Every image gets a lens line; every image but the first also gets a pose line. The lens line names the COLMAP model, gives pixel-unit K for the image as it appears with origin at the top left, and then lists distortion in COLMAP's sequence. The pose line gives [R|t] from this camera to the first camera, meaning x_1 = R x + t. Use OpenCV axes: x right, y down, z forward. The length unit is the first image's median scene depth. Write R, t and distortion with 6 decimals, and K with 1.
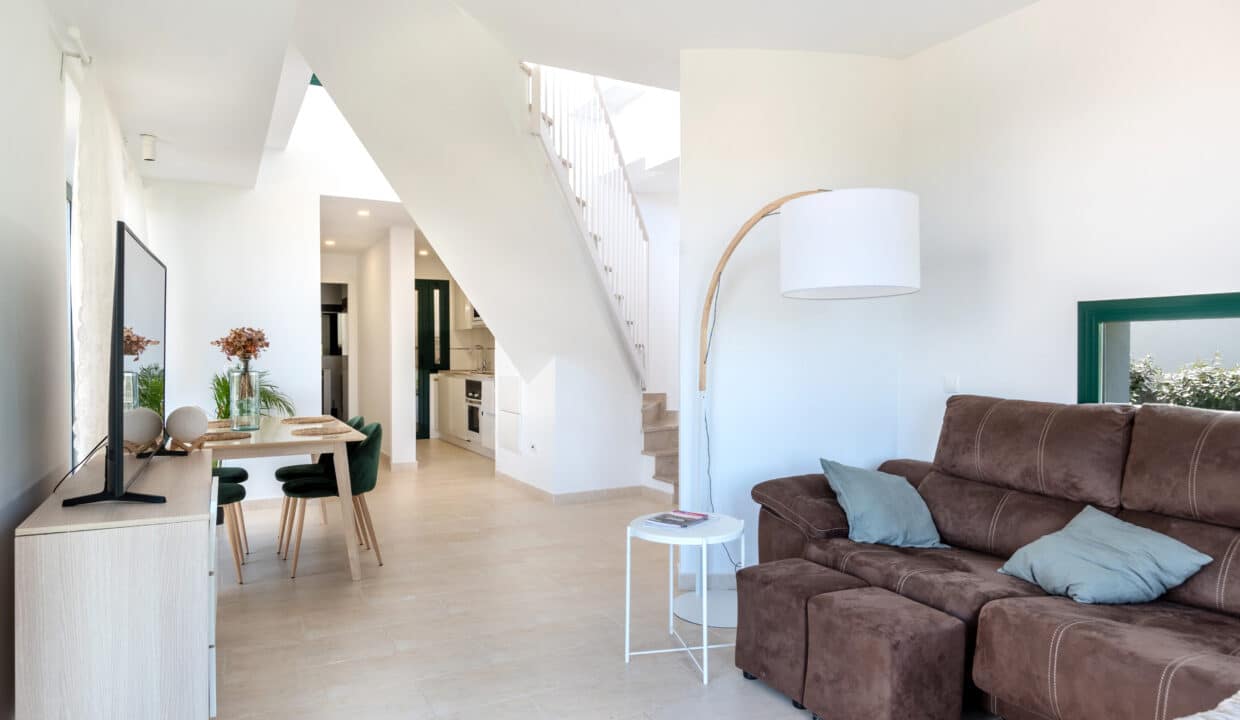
lens RADIAL K [[776.1, 0, 629.8], [0, 776.1, 354.3], [0, 0, 1]] dist [0.010938, -0.003102]
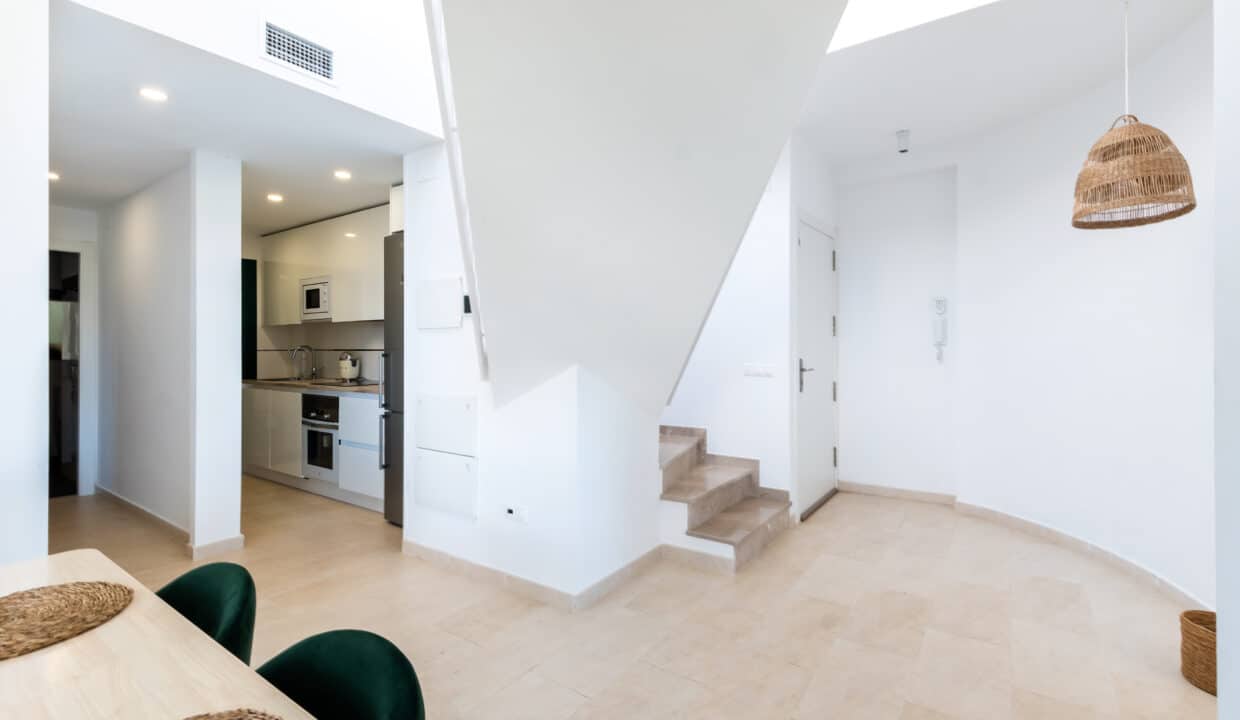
lens RADIAL K [[539.5, 0, 628.2], [0, 539.5, 340.2], [0, 0, 1]] dist [0.005867, -0.000316]
pose [[0.891613, 0.003434, 0.452786, -0.151319], [0.006635, 0.999765, -0.020649, -0.004288], [-0.452750, 0.021415, 0.891380, 0.369481]]
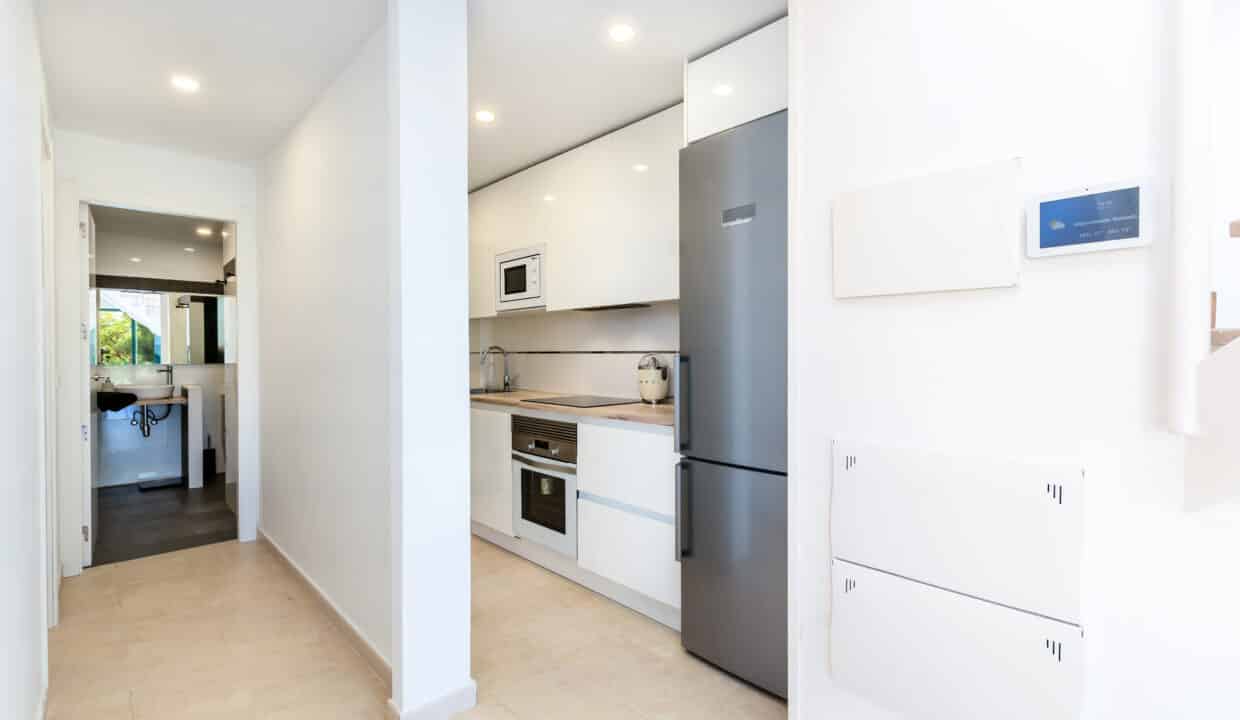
lens RADIAL K [[539.5, 0, 628.0], [0, 539.5, 359.0], [0, 0, 1]] dist [0.005867, -0.000316]
pose [[0.961376, -0.000156, 0.275239, -0.210720], [0.000716, 0.999998, -0.001935, -0.002071], [-0.275239, 0.002057, 0.961374, 0.580956]]
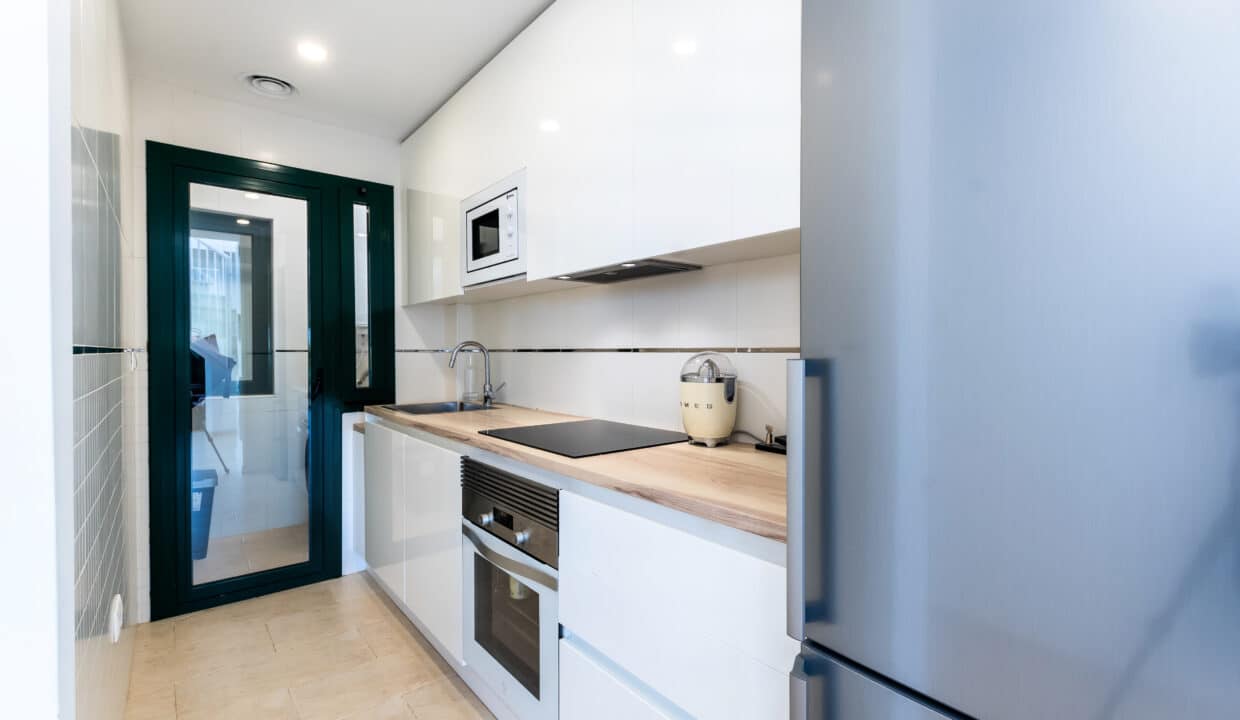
lens RADIAL K [[539.5, 0, 623.6], [0, 539.5, 359.7], [0, 0, 1]] dist [0.005867, -0.000316]
pose [[0.981131, 0.002300, 0.193330, -0.171687], [-0.002691, 0.999995, 0.001760, -0.003728], [-0.193324, -0.002247, 0.981132, 0.709551]]
